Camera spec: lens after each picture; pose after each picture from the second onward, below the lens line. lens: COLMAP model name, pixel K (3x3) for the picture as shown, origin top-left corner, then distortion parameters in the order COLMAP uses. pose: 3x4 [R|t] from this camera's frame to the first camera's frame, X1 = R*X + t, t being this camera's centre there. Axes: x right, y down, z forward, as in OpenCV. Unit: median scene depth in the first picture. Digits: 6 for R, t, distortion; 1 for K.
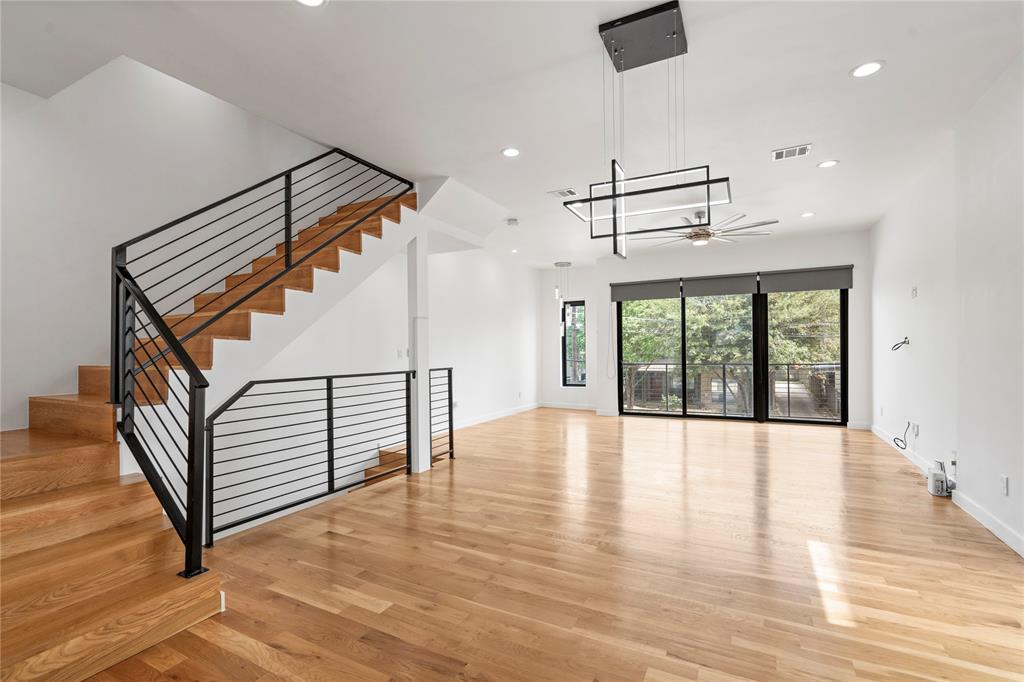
lens RADIAL K [[465.4, 0, 525.5], [0, 465.4, 346.8], [0, 0, 1]] dist [-0.004380, 0.002894]
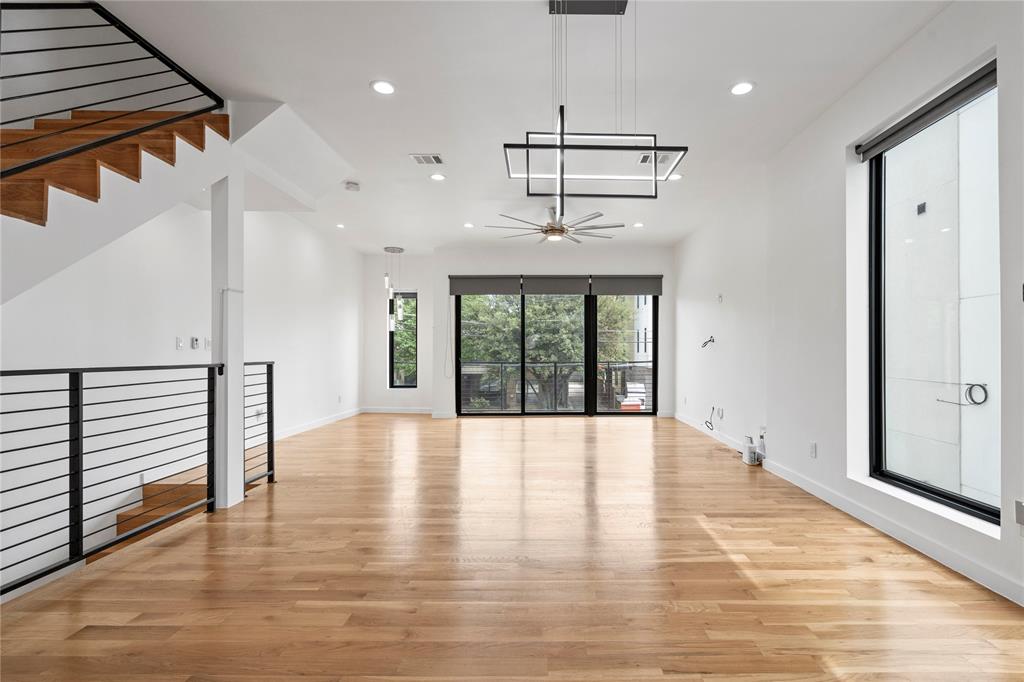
lens RADIAL K [[465.4, 0, 537.1], [0, 465.4, 351.5], [0, 0, 1]] dist [-0.004380, 0.002894]
pose [[0.888869, 0.010810, 0.458033, -0.137194], [-0.008880, 0.999940, -0.006367, 0.032351], [-0.458074, 0.001592, 0.888912, 0.151331]]
